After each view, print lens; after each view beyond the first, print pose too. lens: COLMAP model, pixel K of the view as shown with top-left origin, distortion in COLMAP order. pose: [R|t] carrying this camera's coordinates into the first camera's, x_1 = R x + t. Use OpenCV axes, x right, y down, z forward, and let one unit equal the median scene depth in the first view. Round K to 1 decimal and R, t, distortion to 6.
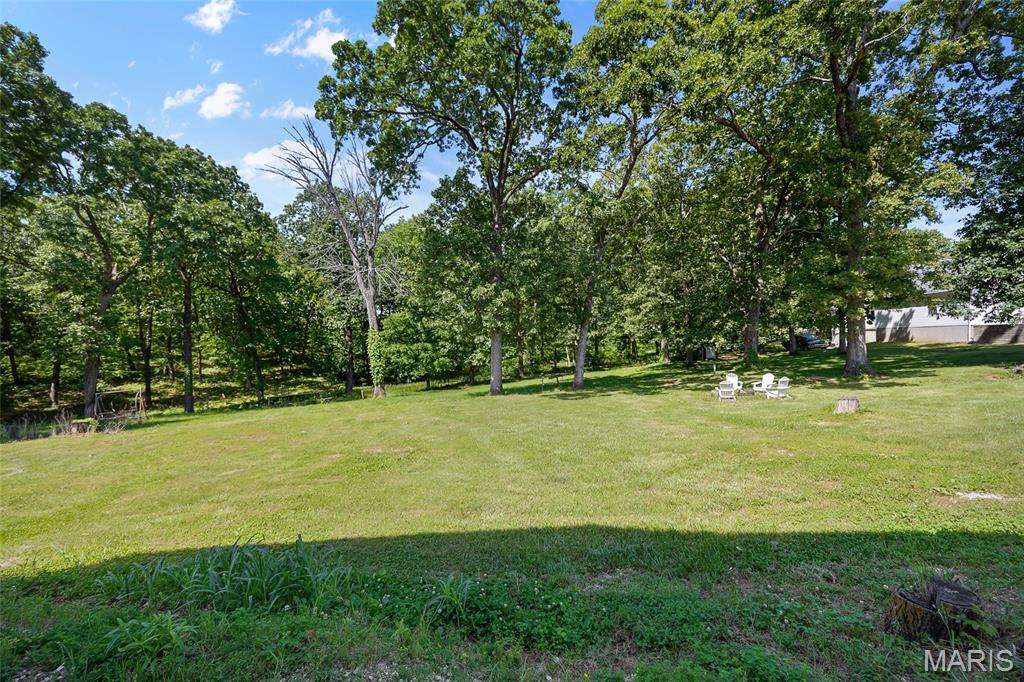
lens RADIAL K [[399.1, 0, 513.1], [0, 399.1, 343.1], [0, 0, 1]] dist [-0.000393, -0.000335]
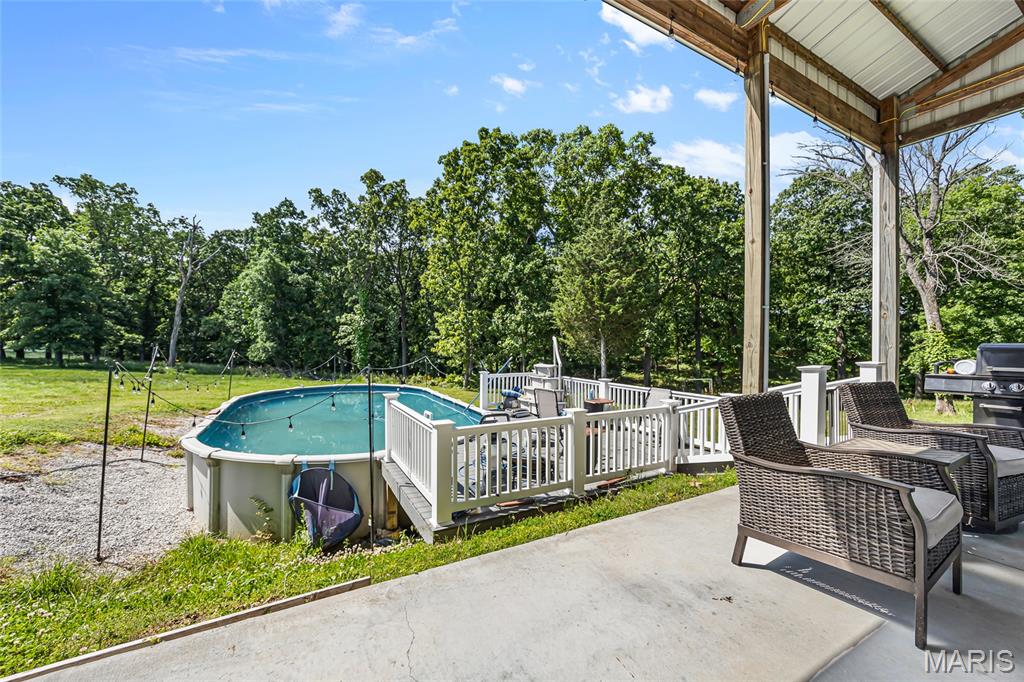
lens RADIAL K [[399.1, 0, 513.1], [0, 399.1, 343.1], [0, 0, 1]] dist [-0.000393, -0.000335]
pose [[0.563526, 0.014721, -0.825967, -0.135583], [-0.016144, 0.999847, 0.006806, 0.001241], [0.825941, 0.009499, 0.563677, -0.122928]]
